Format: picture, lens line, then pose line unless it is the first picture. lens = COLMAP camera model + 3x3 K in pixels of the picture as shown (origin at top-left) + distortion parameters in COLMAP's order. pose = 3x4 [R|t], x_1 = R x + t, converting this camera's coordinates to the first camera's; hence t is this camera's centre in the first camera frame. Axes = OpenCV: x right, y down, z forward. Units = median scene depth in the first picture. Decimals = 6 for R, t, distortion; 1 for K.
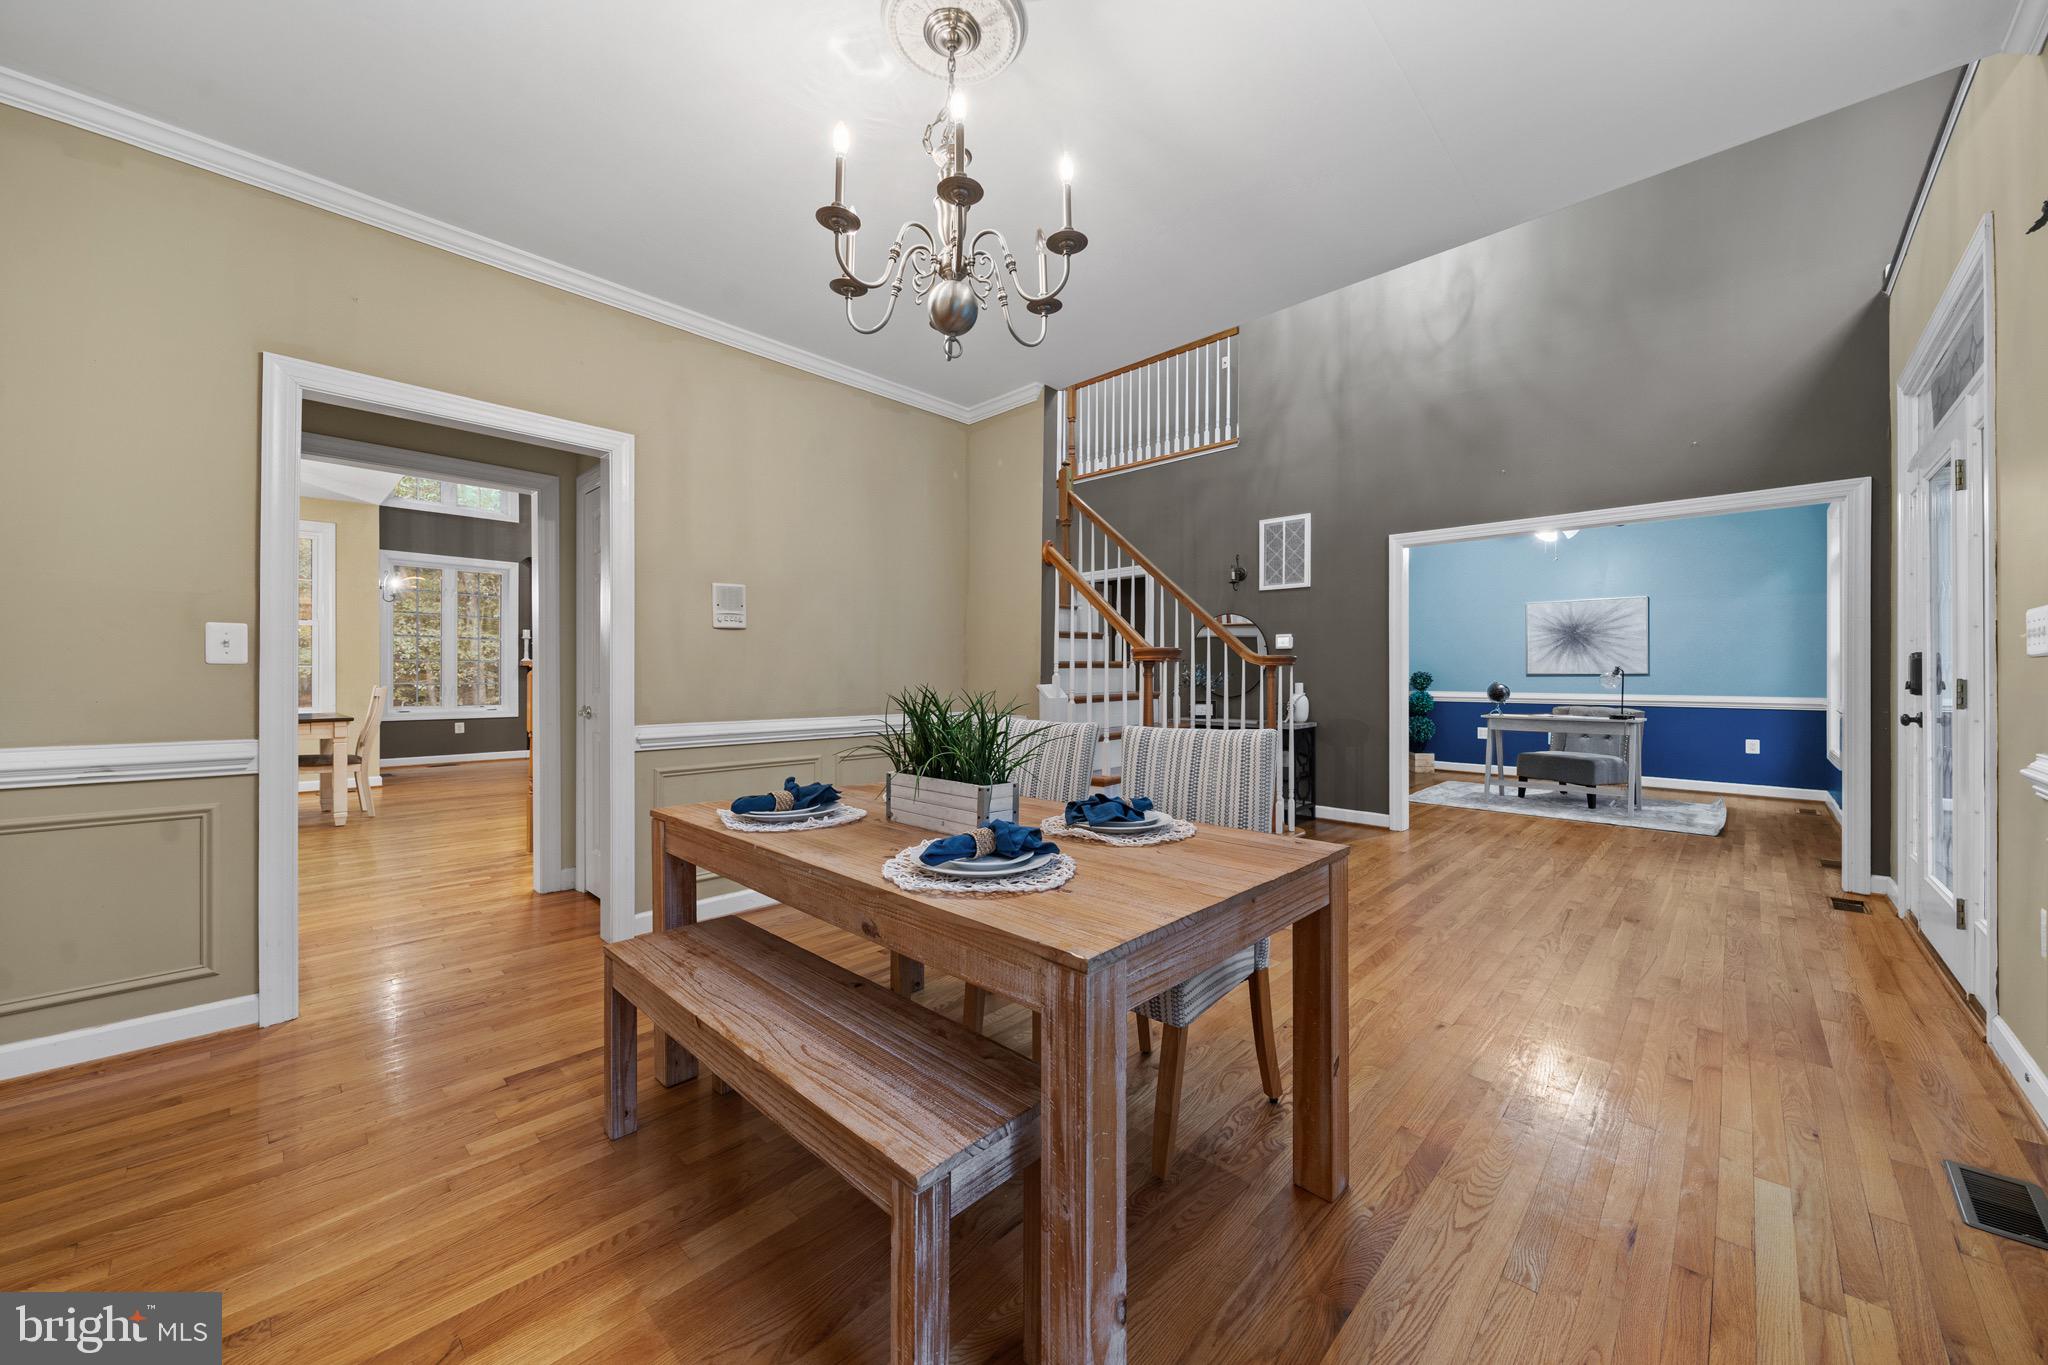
lens RADIAL K [[759.7, 0, 1030.7], [0, 759.7, 675.7], [0, 0, 1]] dist [-0.000523, -0.000033]
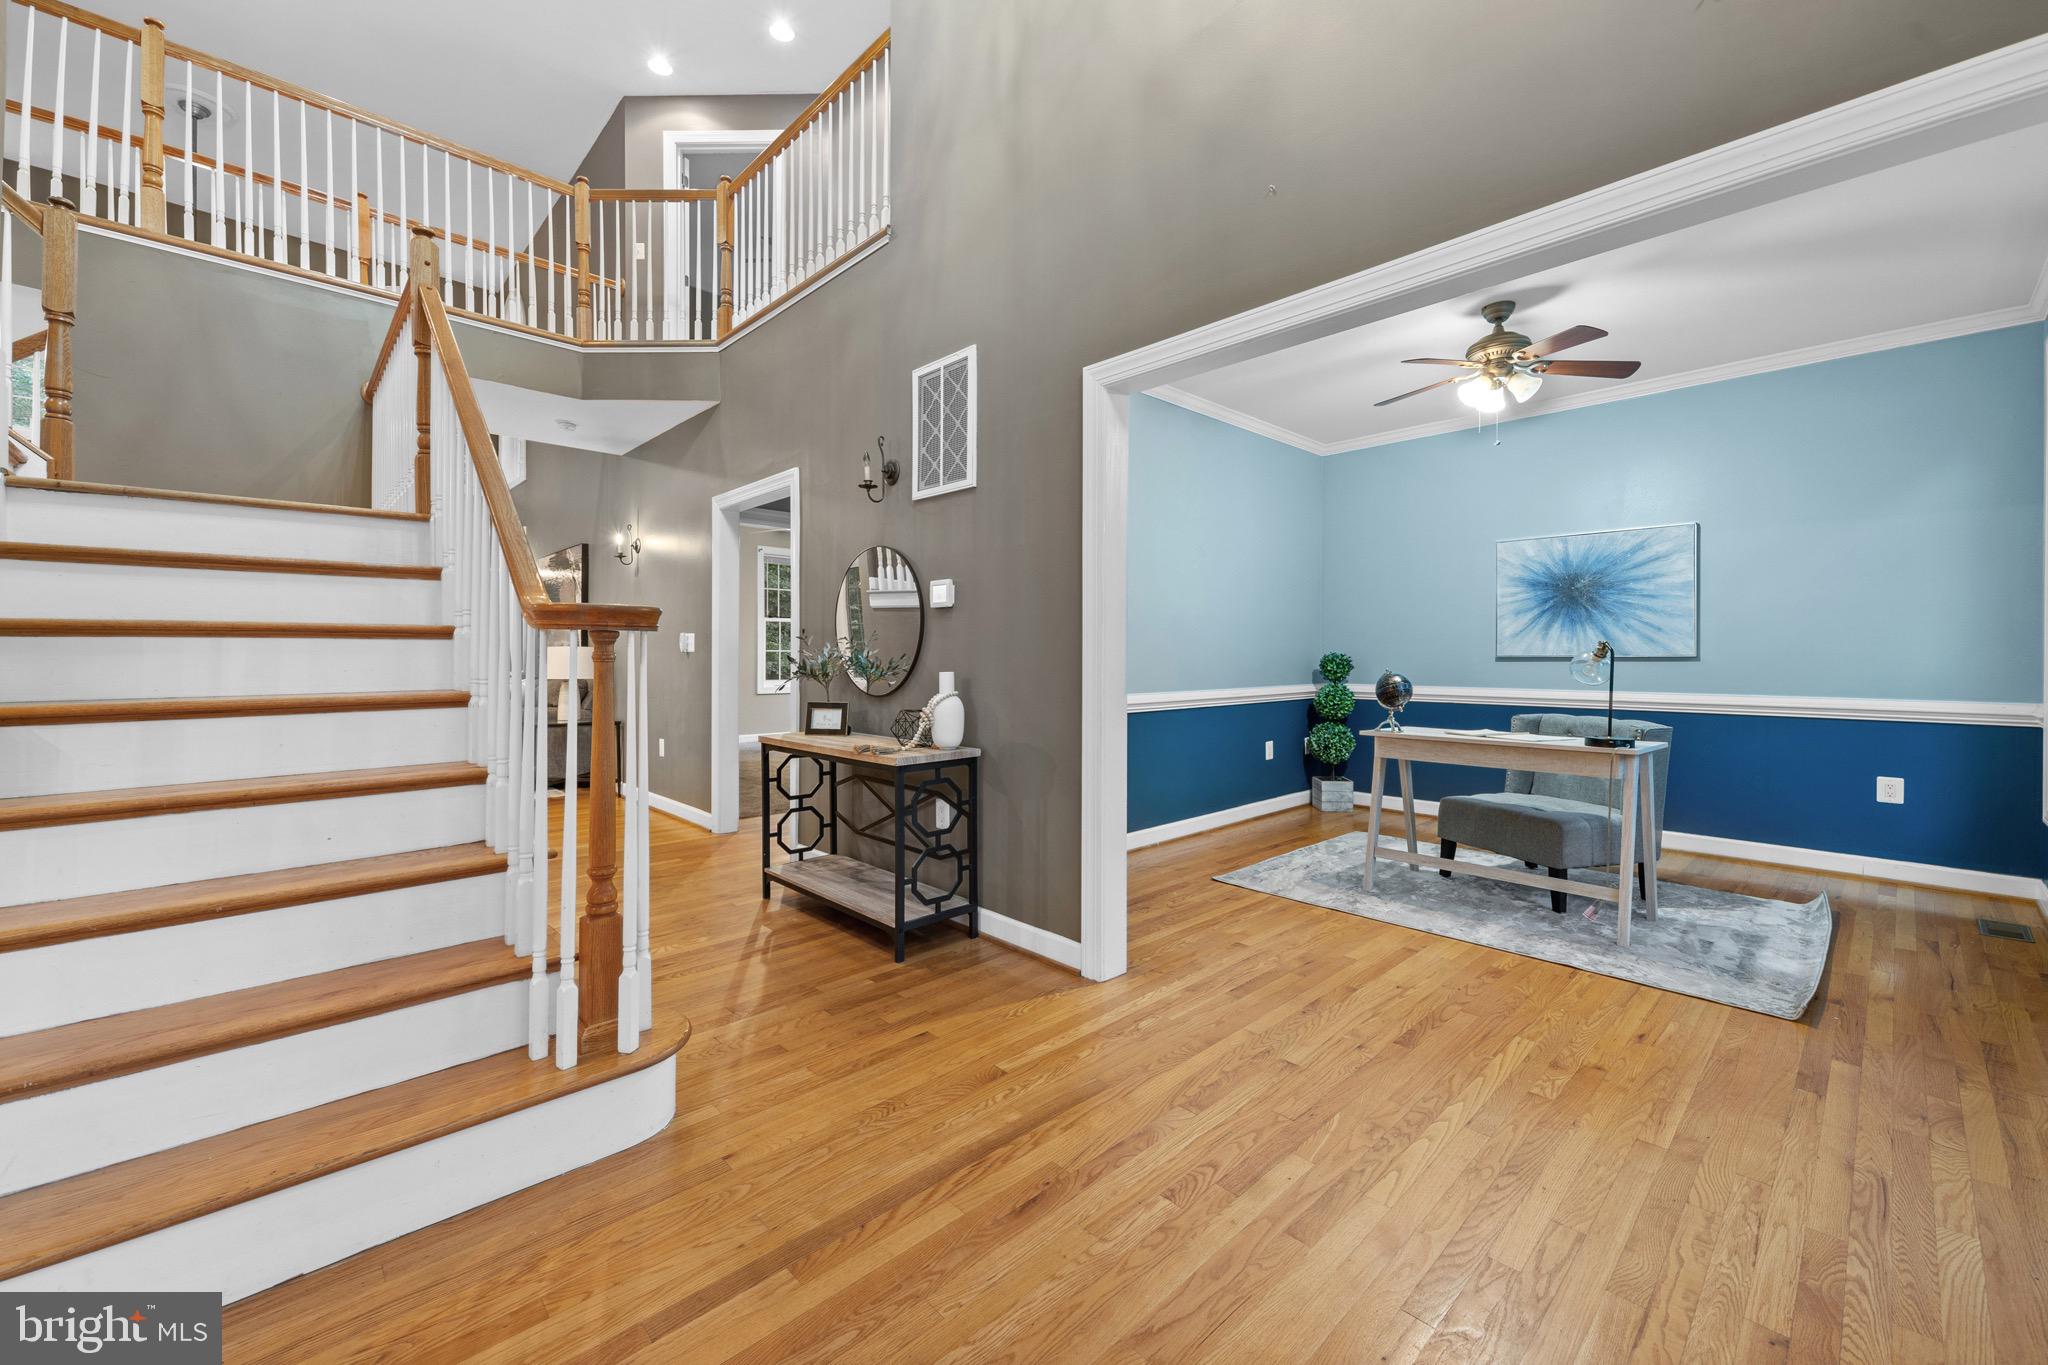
lens RADIAL K [[794.1, 0, 1027.9], [0, 794.1, 663.3], [0, 0, 1]] dist [0.014712, -0.005055]
pose [[0.997901, 0.003319, -0.064679, 0.418788], [-0.003002, 0.999983, 0.004990, 0.001235], [0.064695, -0.004785, 0.997894, 0.436466]]
